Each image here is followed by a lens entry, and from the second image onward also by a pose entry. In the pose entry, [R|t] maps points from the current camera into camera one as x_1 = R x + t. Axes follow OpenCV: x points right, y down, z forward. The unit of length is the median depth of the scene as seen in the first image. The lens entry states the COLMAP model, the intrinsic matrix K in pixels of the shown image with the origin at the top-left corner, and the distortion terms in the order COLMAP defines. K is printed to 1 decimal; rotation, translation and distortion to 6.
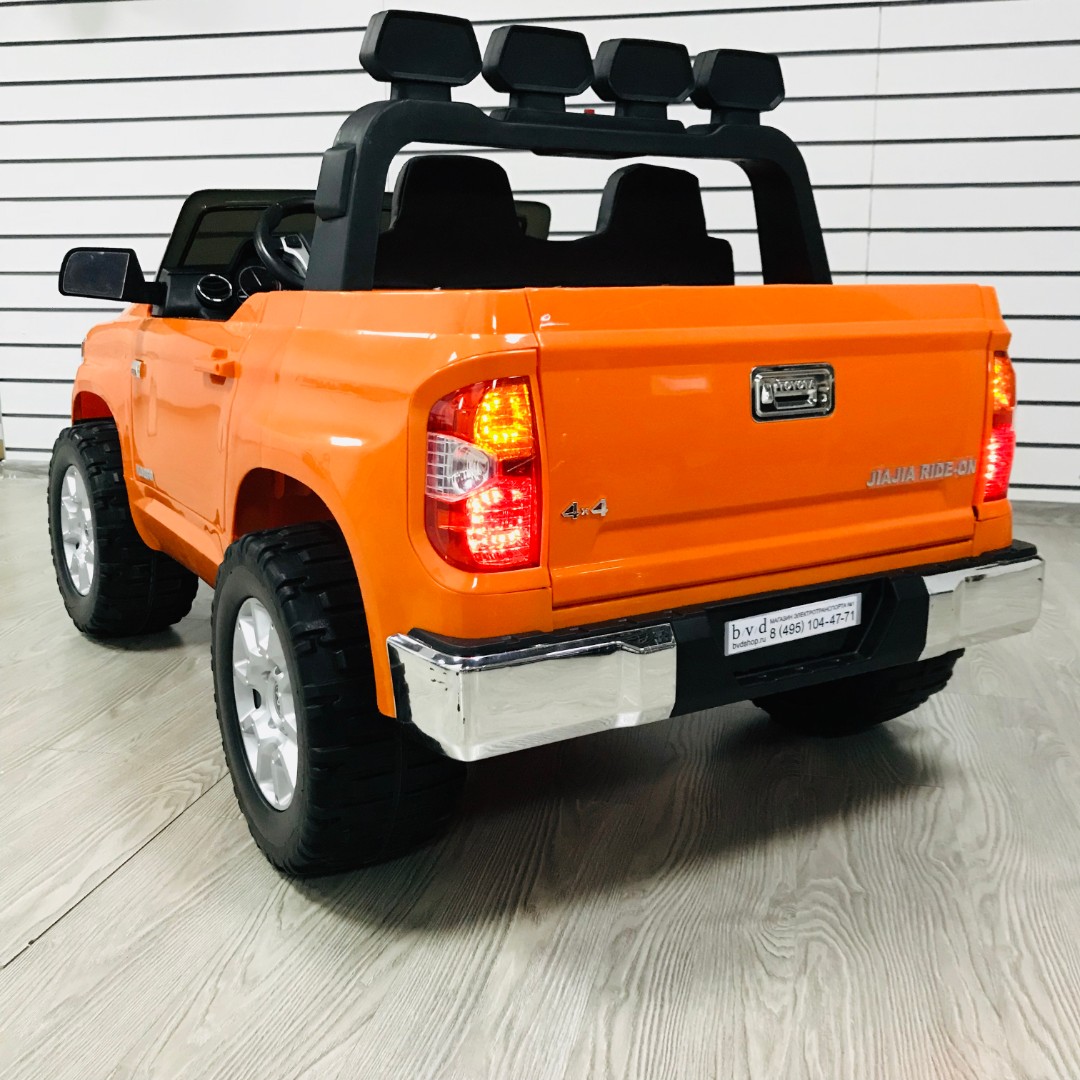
lens RADIAL K [[1245.3, 0, 540.0], [0, 1245.3, 540.0], [0, 0, 1]] dist [0.124228, -0.416354]
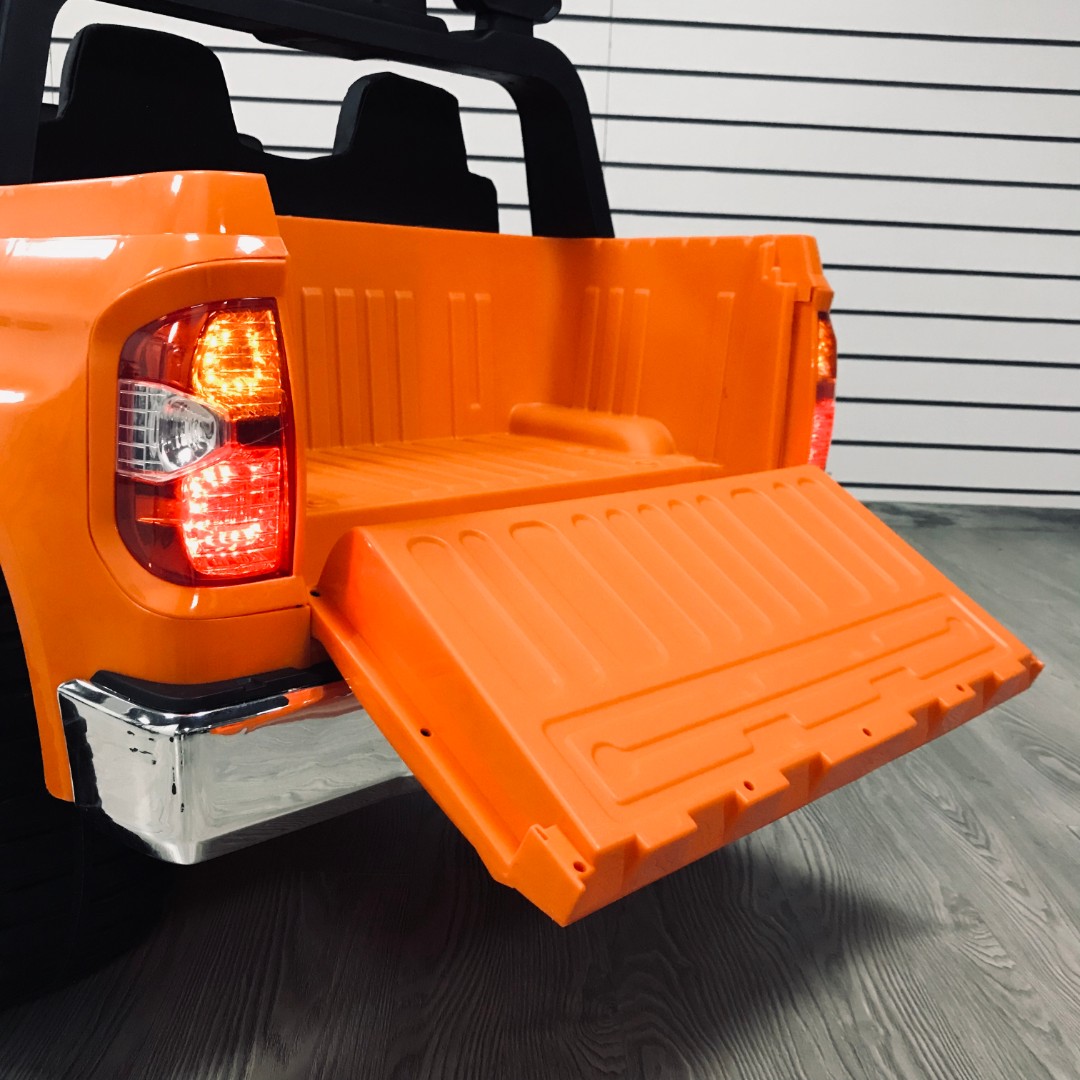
lens RADIAL K [[1226.2, 0, 562.5], [0, 1226.2, 531.2], [0, 0, 1]] dist [0.003183, -0.038261]
pose [[0.963700, -0.011918, 0.266721, -0.034174], [0.014825, 0.999851, -0.008889, 0.004502], [-0.266575, 0.012521, 0.963733, 0.278063]]
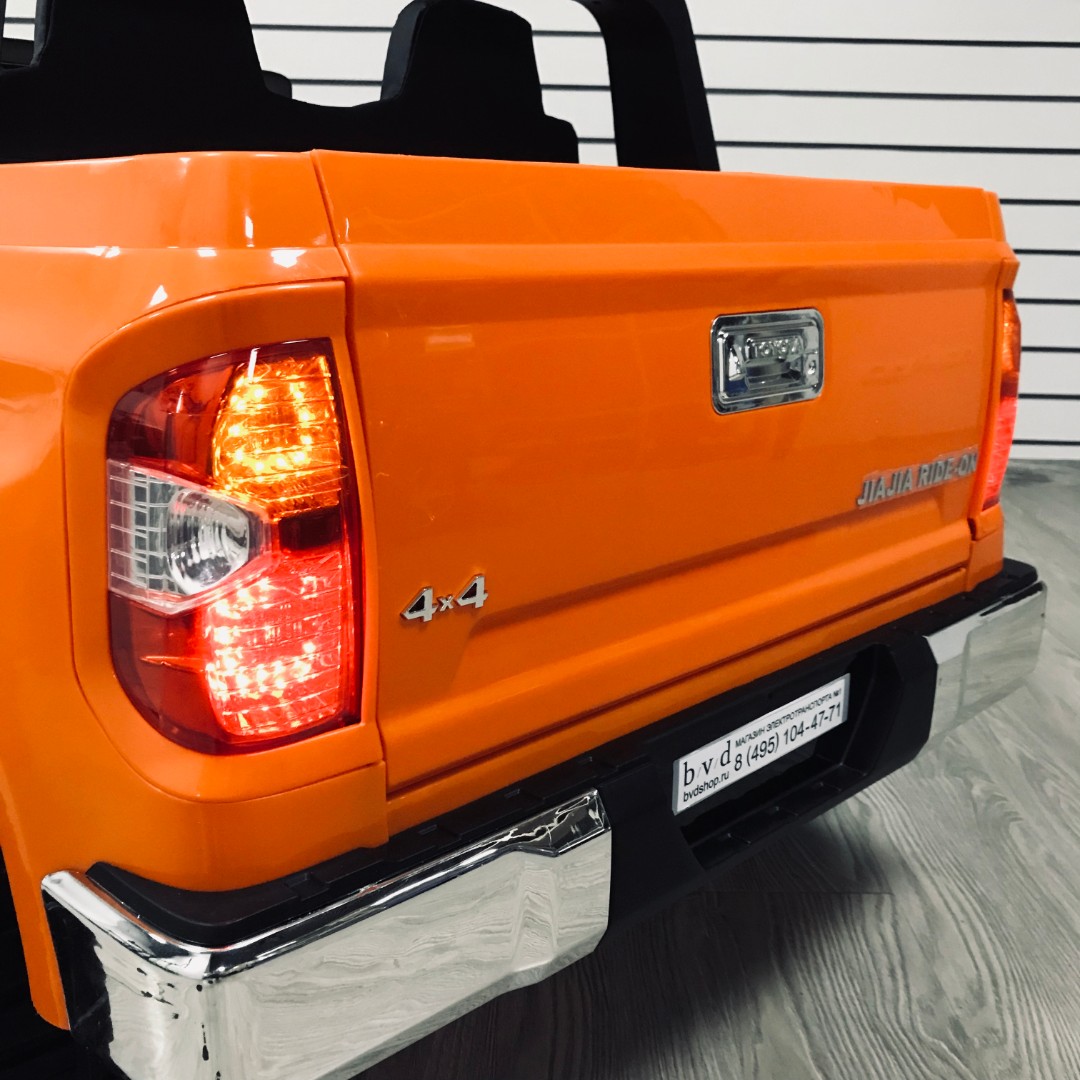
lens RADIAL K [[1226.2, 0, 562.5], [0, 1226.2, 531.2], [0, 0, 1]] dist [0.003183, -0.038261]
pose [[0.969379, -0.040176, 0.242260, -0.034765], [0.026791, 0.997940, 0.058295, -0.075444], [-0.244103, -0.050020, 0.968458, 0.476740]]
